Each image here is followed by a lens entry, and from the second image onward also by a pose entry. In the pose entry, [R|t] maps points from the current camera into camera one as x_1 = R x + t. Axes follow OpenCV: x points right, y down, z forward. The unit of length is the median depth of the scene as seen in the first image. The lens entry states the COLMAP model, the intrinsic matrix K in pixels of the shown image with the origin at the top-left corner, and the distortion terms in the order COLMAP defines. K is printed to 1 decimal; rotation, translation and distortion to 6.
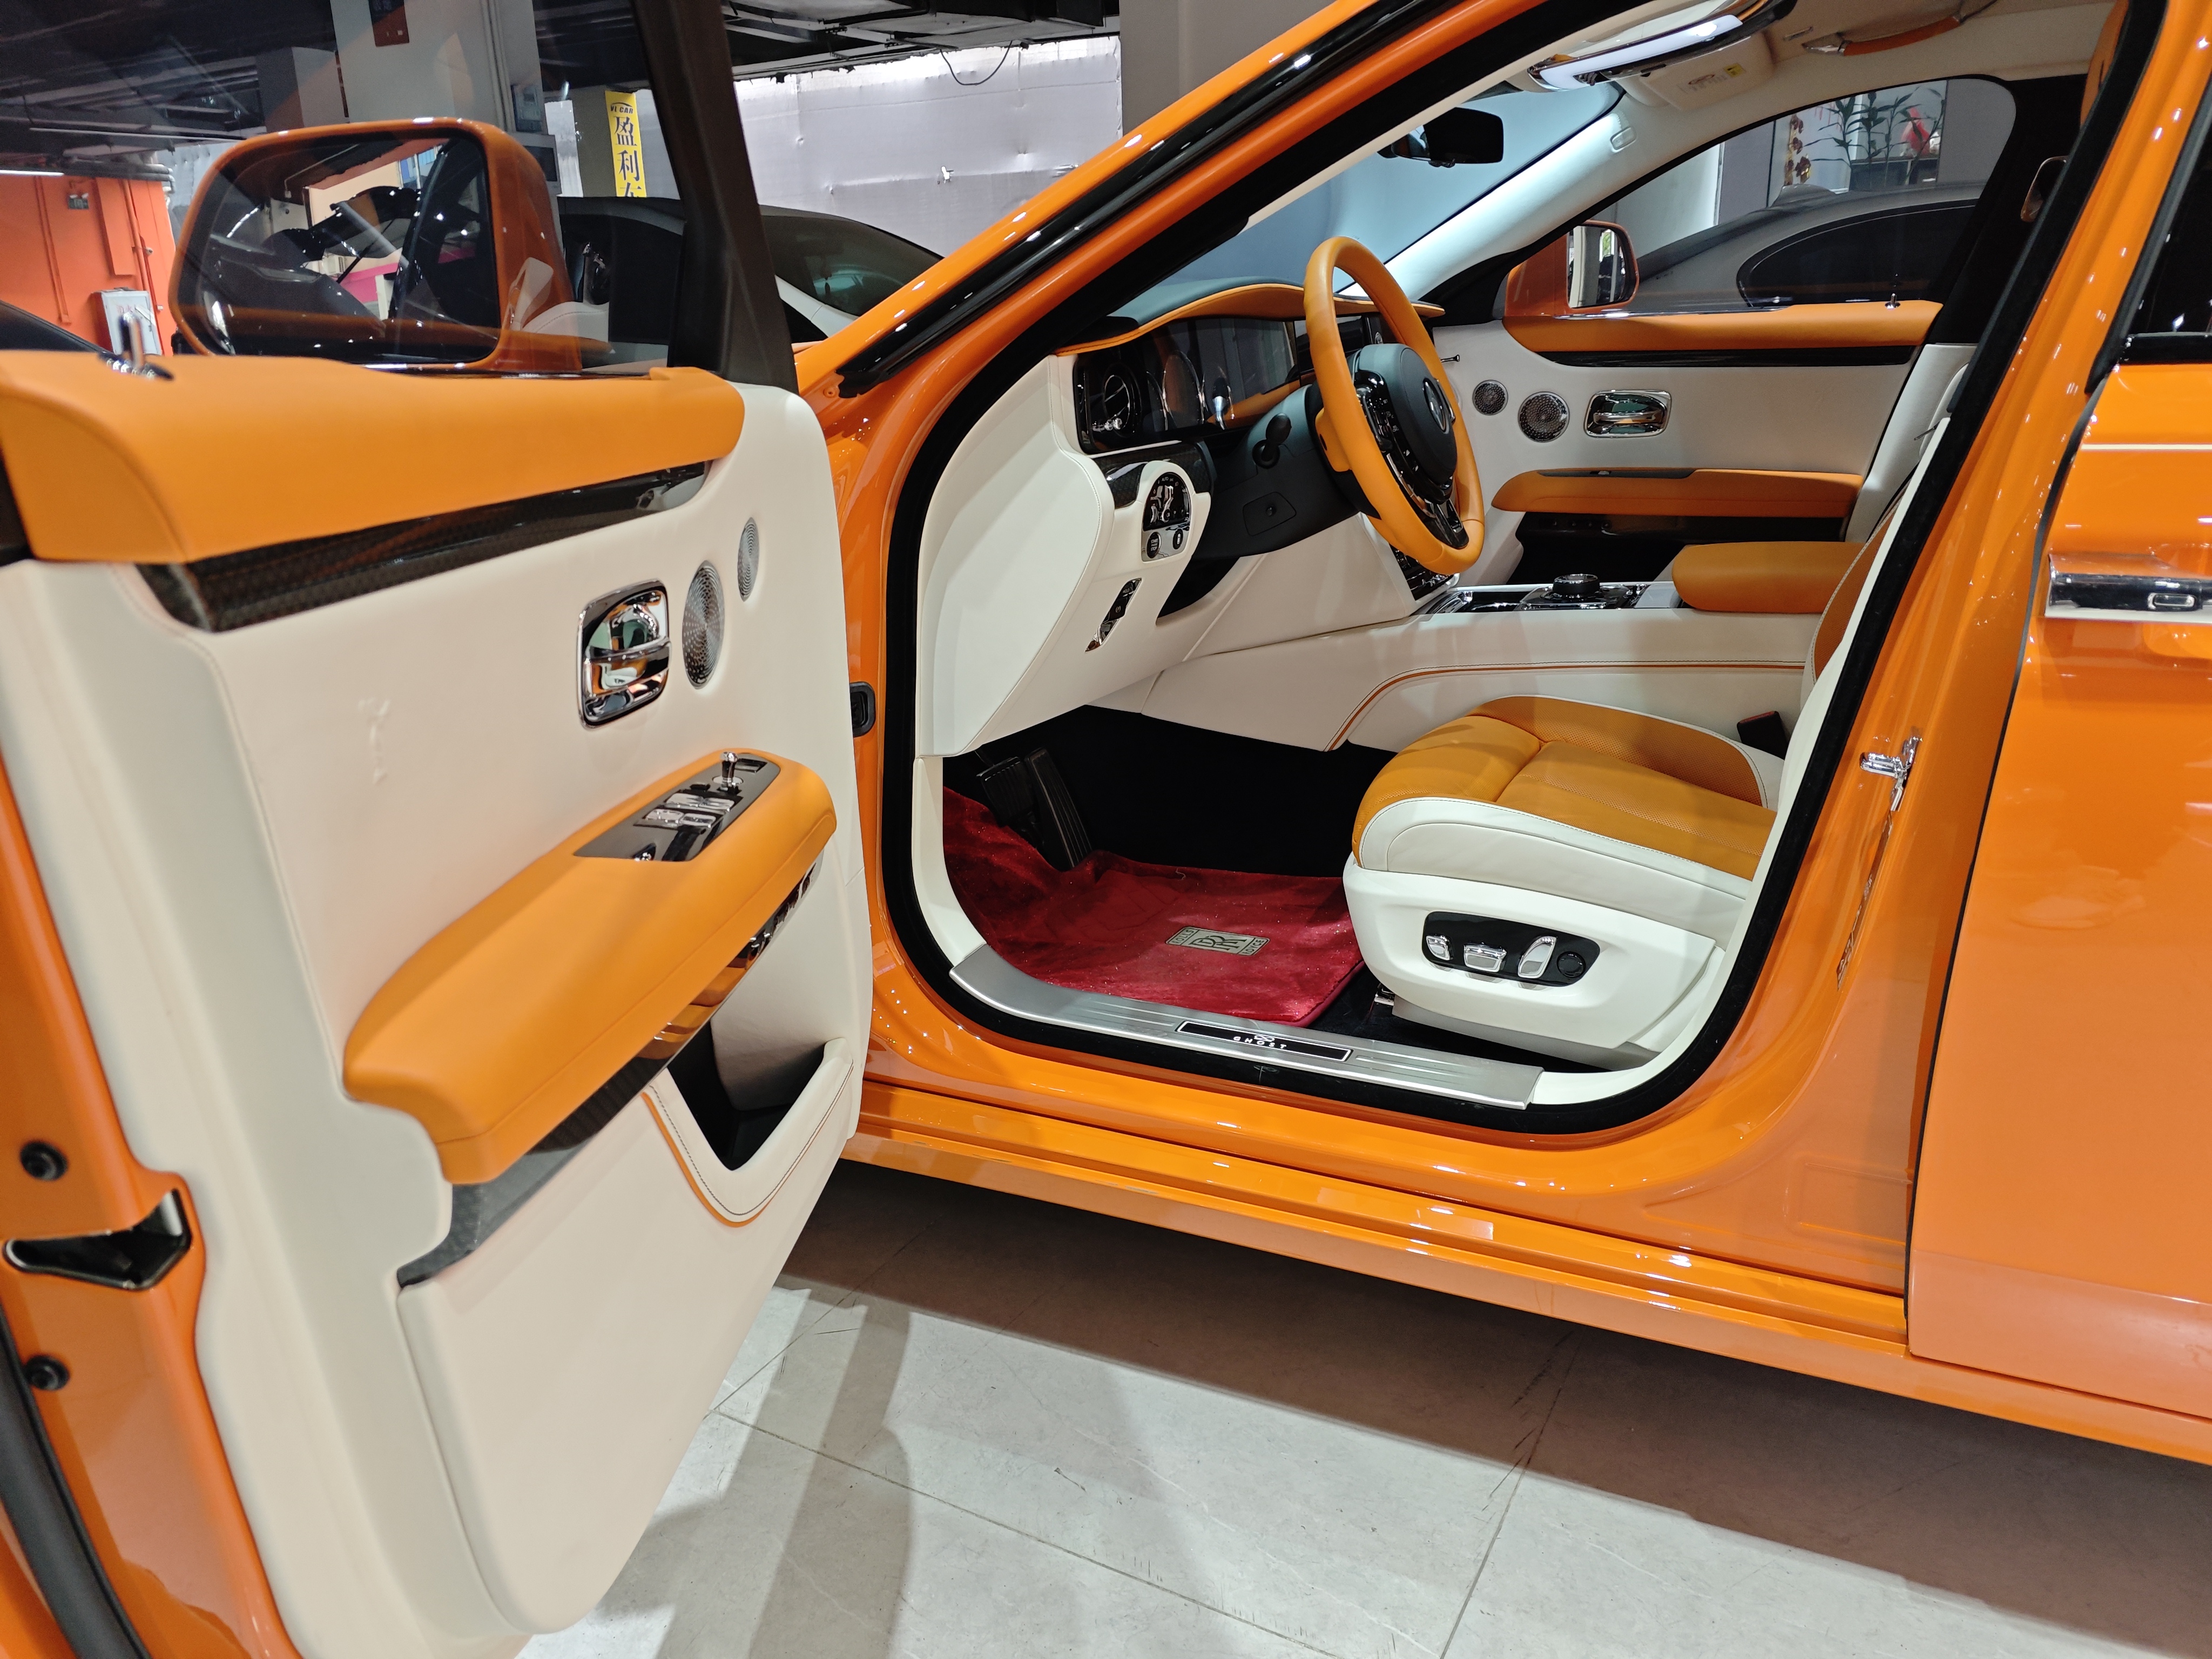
lens RADIAL K [[1598.8, 0, 1100.1], [0, 1598.8, 812.2], [0, 0, 1]] dist [0.044898, -0.060911]
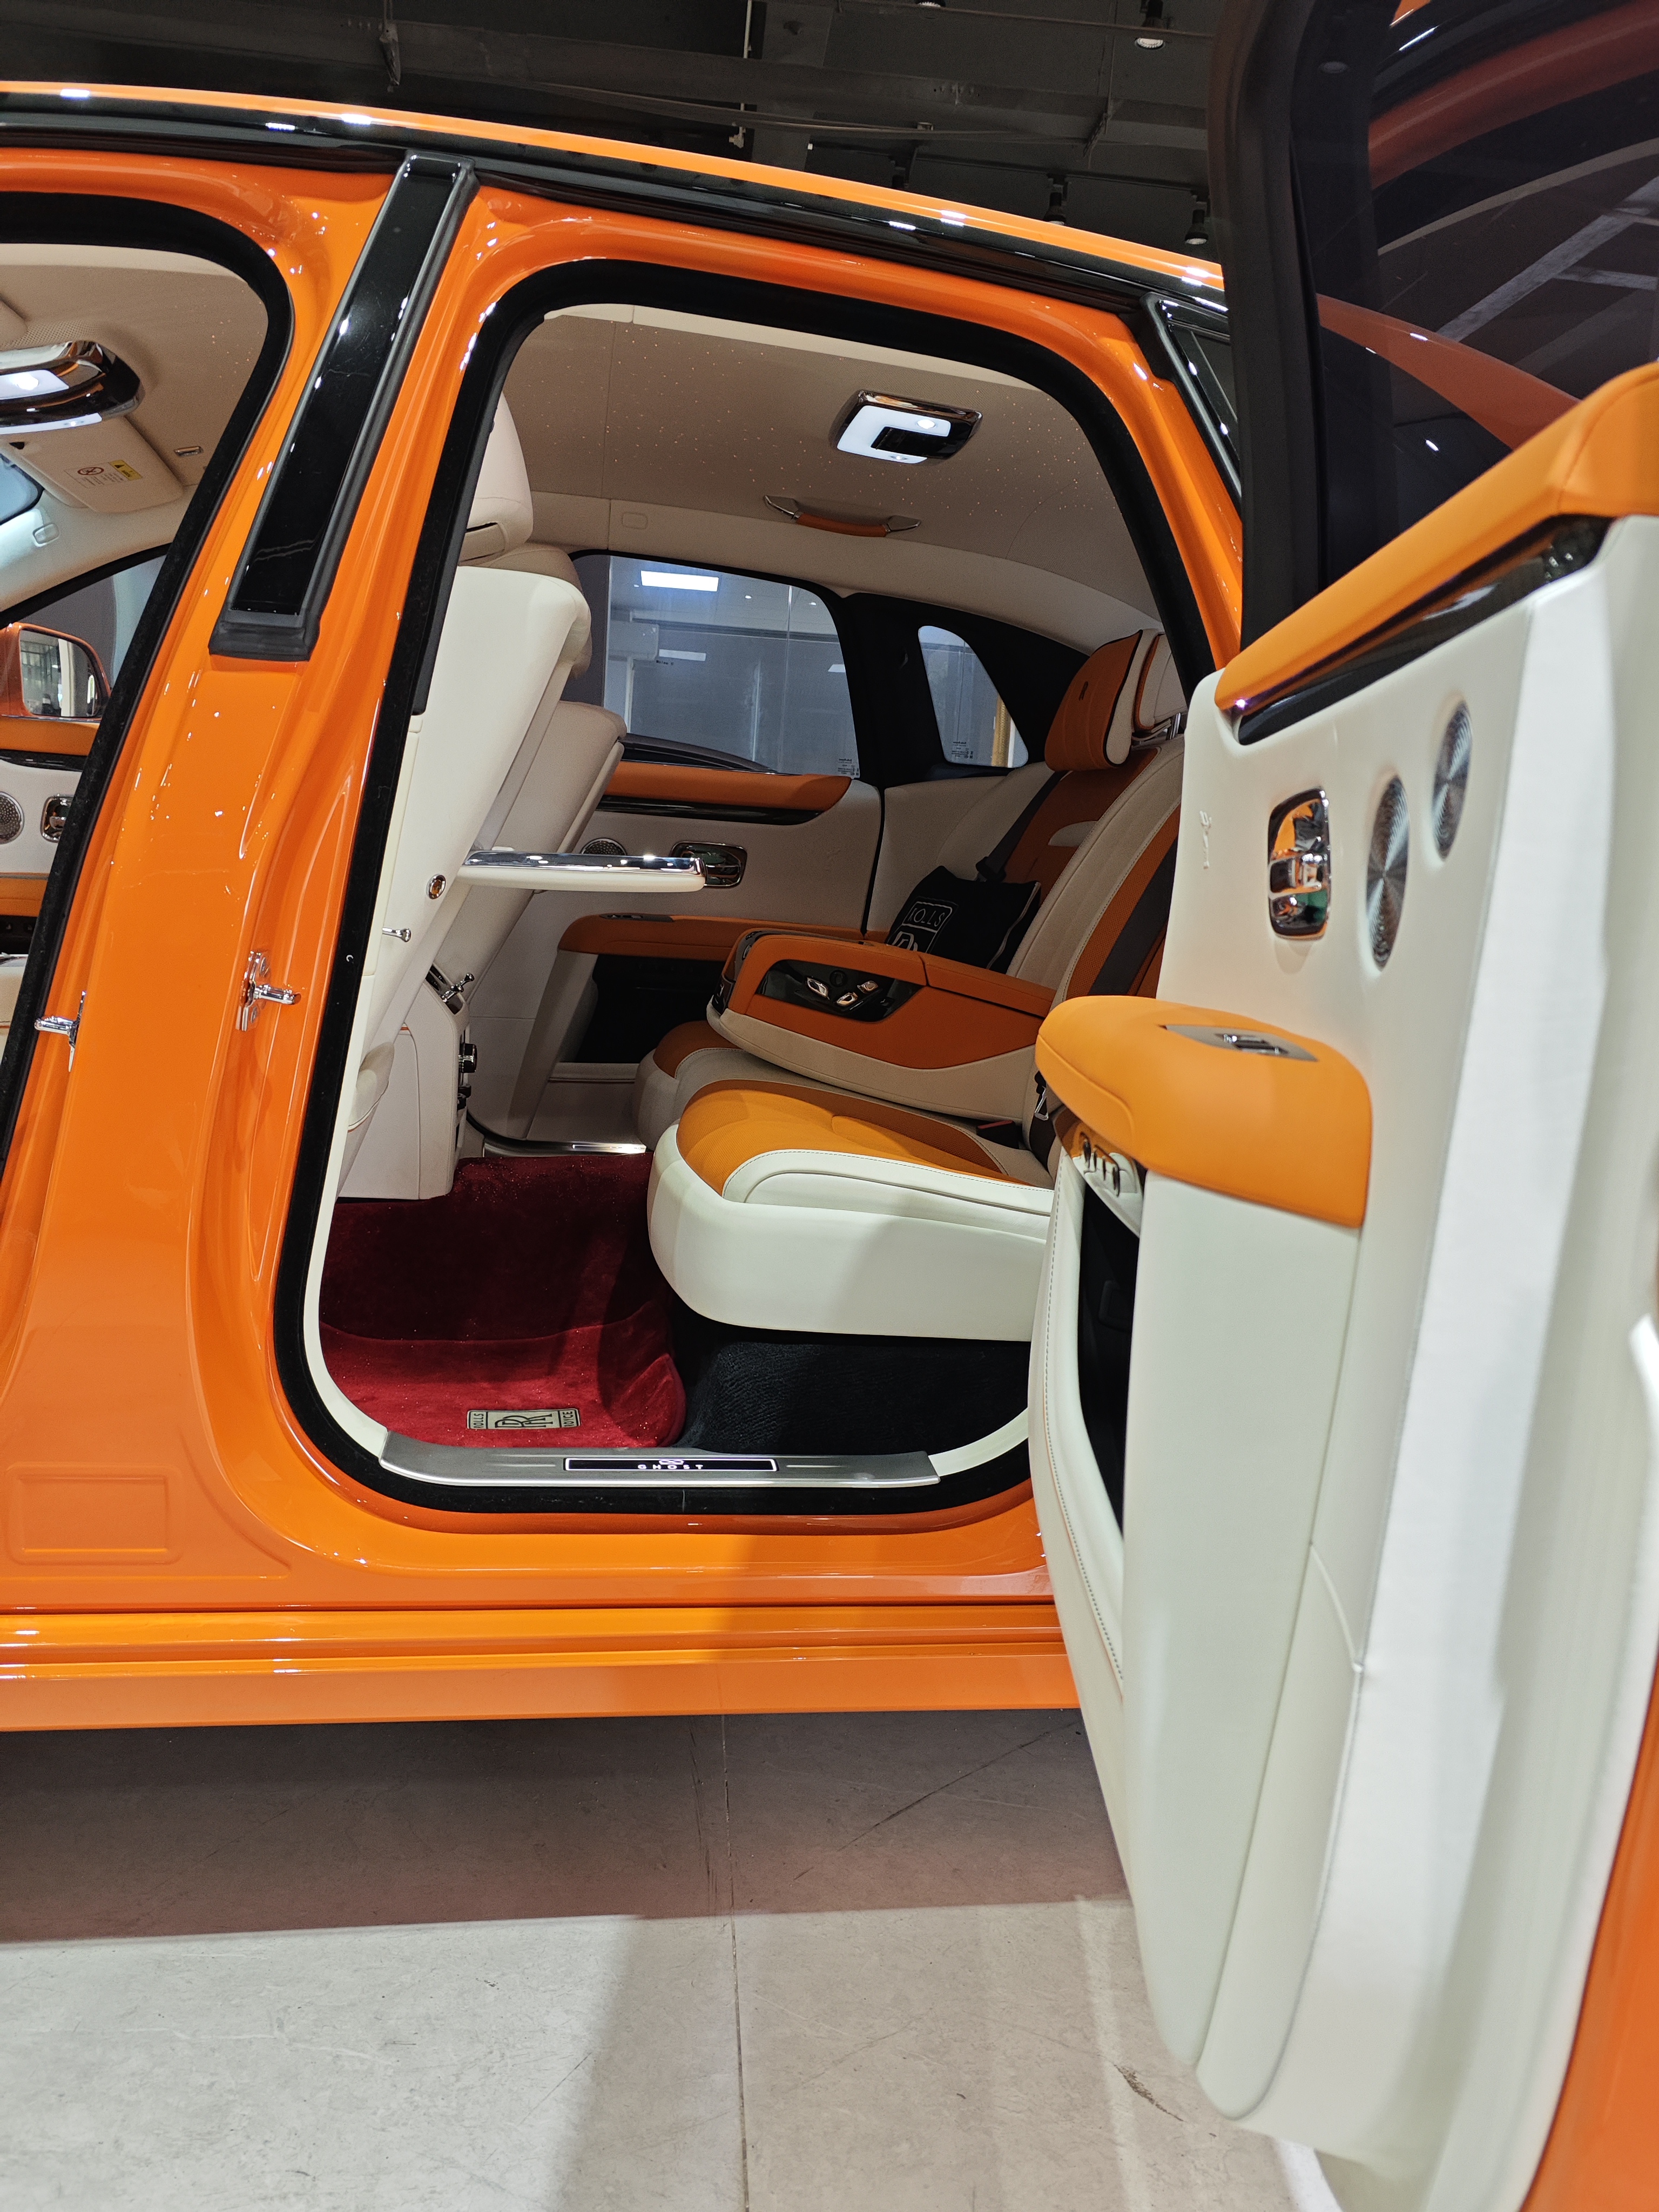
lens RADIAL K [[1594.0, 0, 829.8], [0, 1594.0, 1095.5], [0, 0, 1]] dist [0.020957, -0.024280]
pose [[0.820254, 0.009589, 0.571919, 0.216136], [0.080530, 0.987965, -0.132061, 0.118432], [-0.566302, 0.154380, 0.809610, -0.014609]]
